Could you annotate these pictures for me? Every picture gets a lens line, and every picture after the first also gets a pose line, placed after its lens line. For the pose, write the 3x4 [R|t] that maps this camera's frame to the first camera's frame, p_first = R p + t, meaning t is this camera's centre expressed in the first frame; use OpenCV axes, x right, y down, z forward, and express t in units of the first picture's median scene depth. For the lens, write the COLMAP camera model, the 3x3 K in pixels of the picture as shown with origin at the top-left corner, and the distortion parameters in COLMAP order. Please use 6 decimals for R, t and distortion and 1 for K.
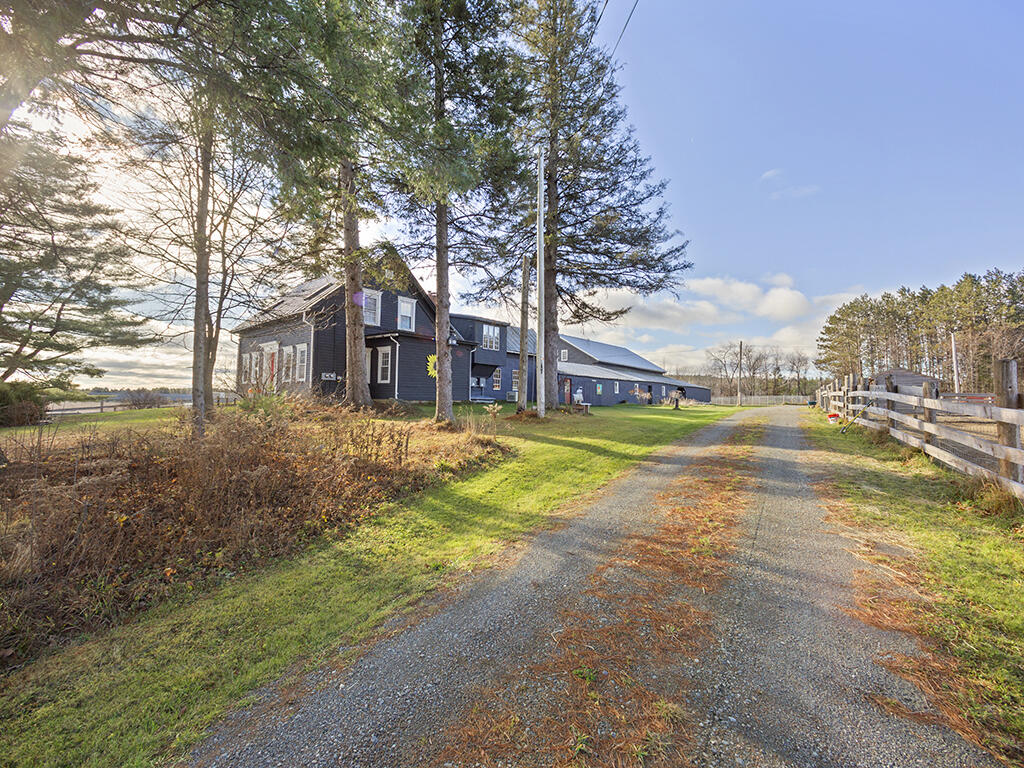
lens RADIAL K [[465.6, 0, 514.7], [0, 465.6, 383.5], [0, 0, 1]] dist [0.000345, 0.009135]
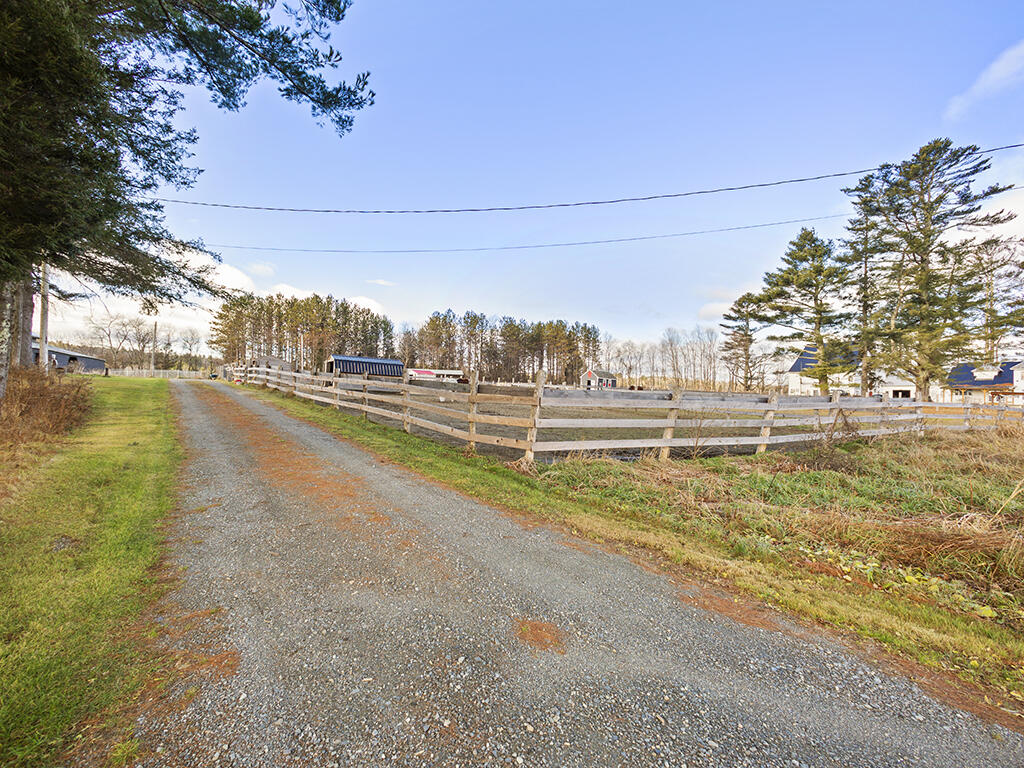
lens RADIAL K [[465.6, 0, 514.7], [0, 465.6, 383.5], [0, 0, 1]] dist [0.000345, 0.009135]
pose [[0.386437, 0.015050, 0.922193, -0.595084], [-0.061477, 0.998064, 0.009473, -0.003547], [-0.920265, -0.060355, 0.386613, -0.717767]]
